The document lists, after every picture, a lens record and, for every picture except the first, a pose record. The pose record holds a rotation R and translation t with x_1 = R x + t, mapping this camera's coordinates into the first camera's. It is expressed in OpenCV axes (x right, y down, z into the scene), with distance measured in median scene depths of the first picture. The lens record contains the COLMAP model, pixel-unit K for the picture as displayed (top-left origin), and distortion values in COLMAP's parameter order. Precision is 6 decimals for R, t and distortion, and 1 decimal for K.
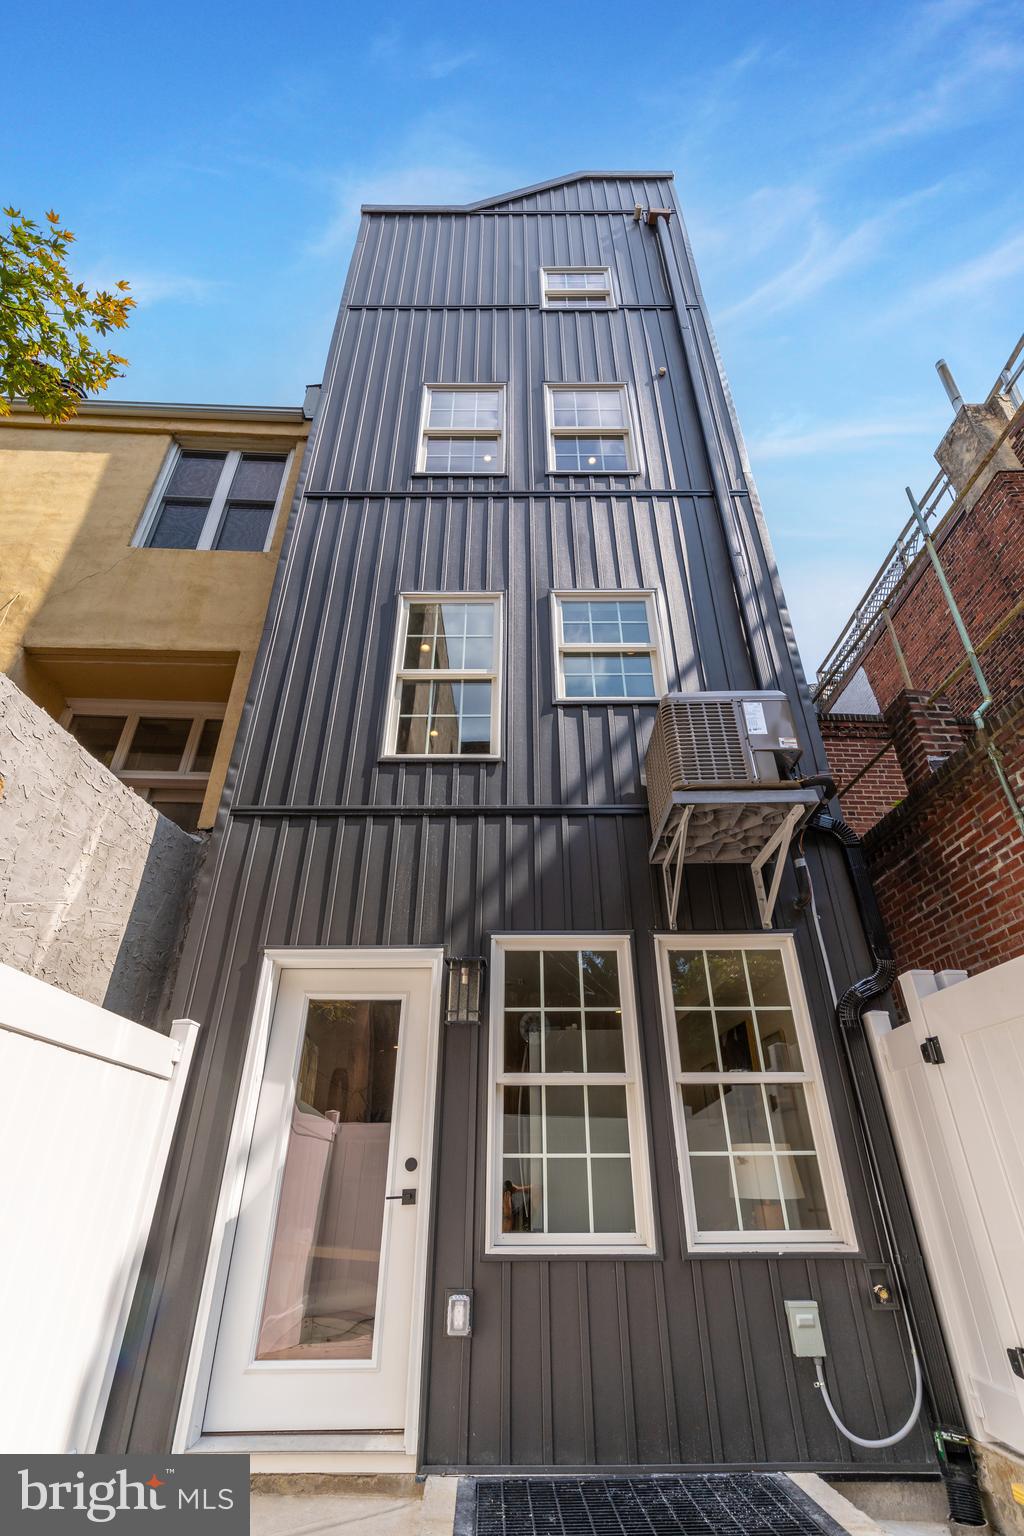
lens RADIAL K [[701.0, 0, 512.4], [0, 701.0, 751.7], [0, 0, 1]] dist [0.006704, -0.000576]
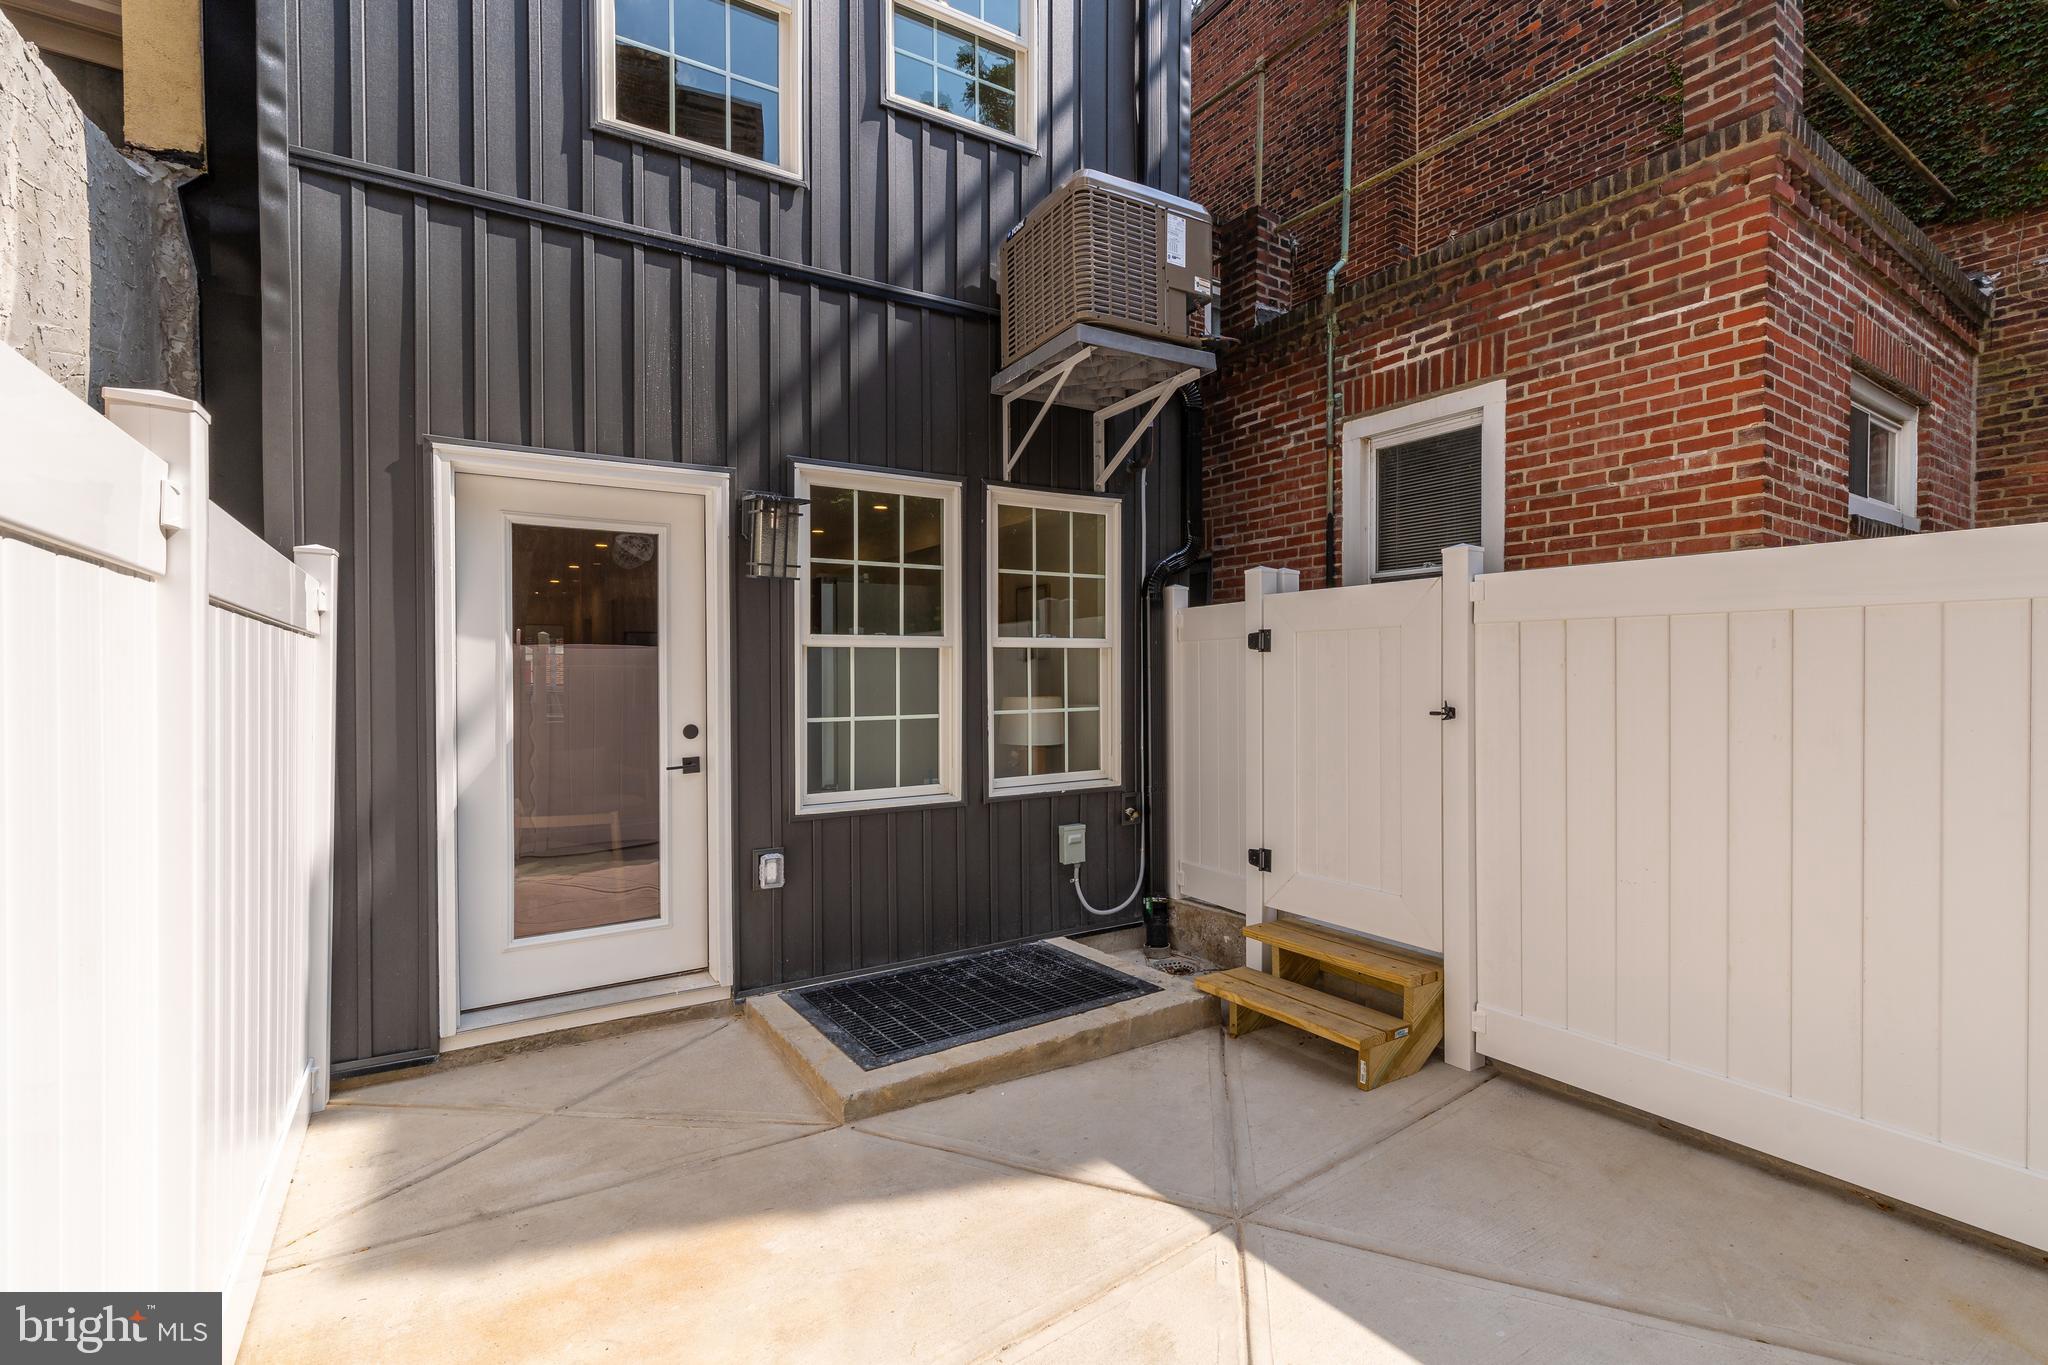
lens RADIAL K [[947.2, 0, 1043.9], [0, 947.2, 674.6], [0, 0, 1]] dist [0.011784, 0.000023]
pose [[0.842198, -0.003201, 0.539159, -0.346433], [-0.281273, 0.850518, 0.444414, -0.064464], [-0.459987, -0.525935, 0.715405, 0.052385]]
